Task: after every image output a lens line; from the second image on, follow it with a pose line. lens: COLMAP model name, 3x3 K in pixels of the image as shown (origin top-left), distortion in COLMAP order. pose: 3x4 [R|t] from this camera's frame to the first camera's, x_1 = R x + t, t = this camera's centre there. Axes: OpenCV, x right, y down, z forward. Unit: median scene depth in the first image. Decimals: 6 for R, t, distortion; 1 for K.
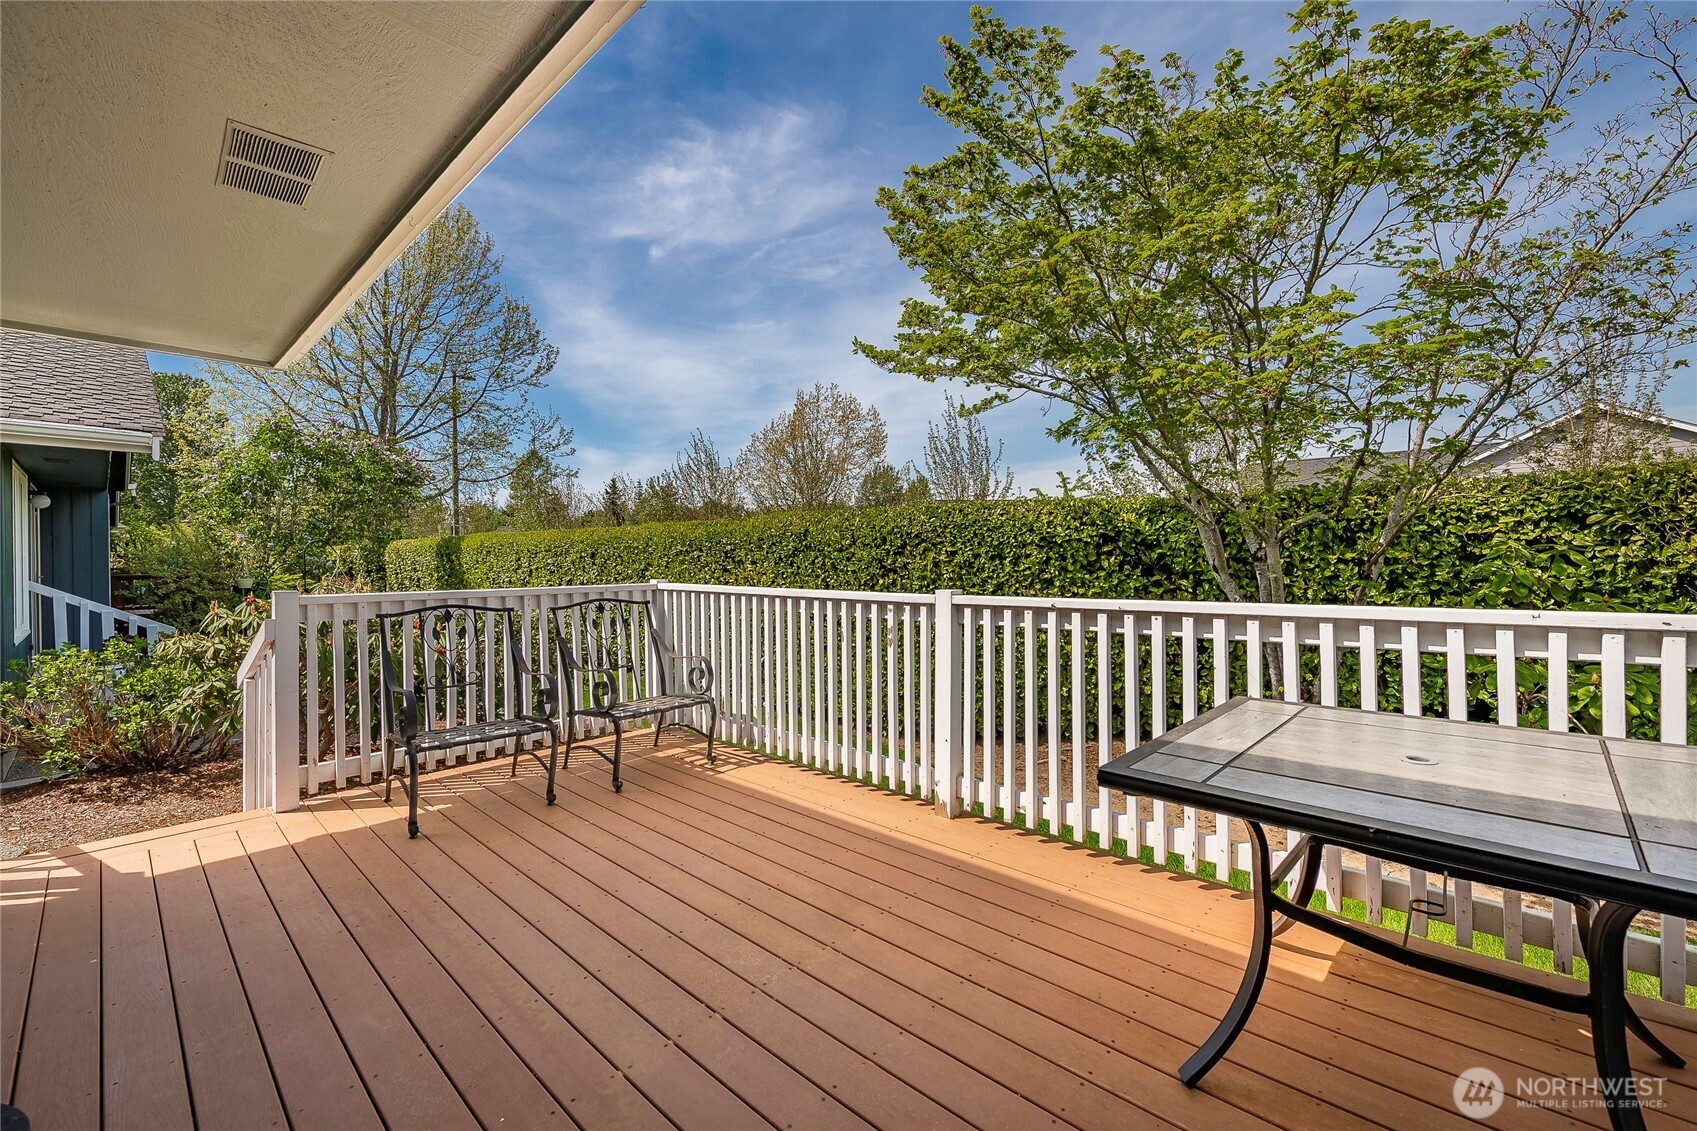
lens RADIAL K [[696.0, 0, 854.5], [0, 696.0, 557.2], [0, 0, 1]] dist [-0.010346, -0.001349]
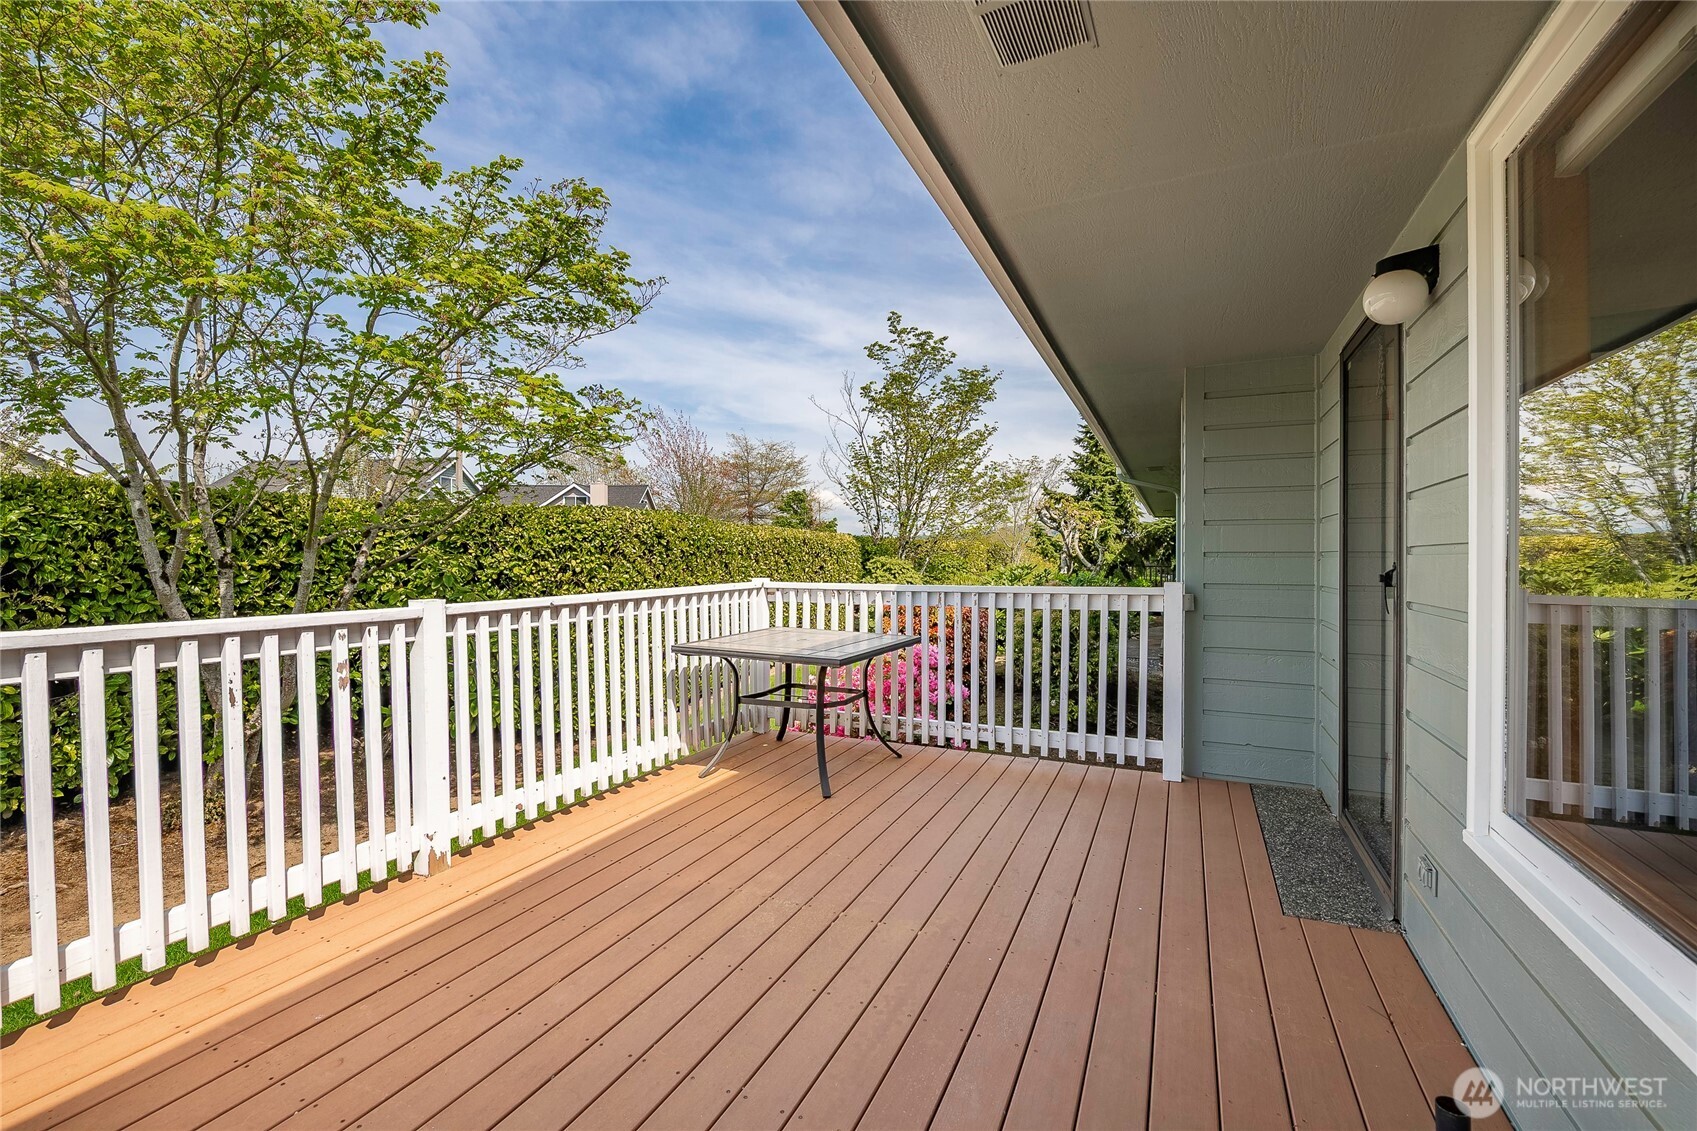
lens RADIAL K [[696.0, 0, 855.7], [0, 696.0, 568.0], [0, 0, 1]] dist [-0.010346, -0.001349]
pose [[-0.303613, -0.003723, 0.952788, -0.829736], [0.007004, 0.999957, 0.006139, 0.008125], [-0.952770, 0.008537, -0.303573, 0.791806]]
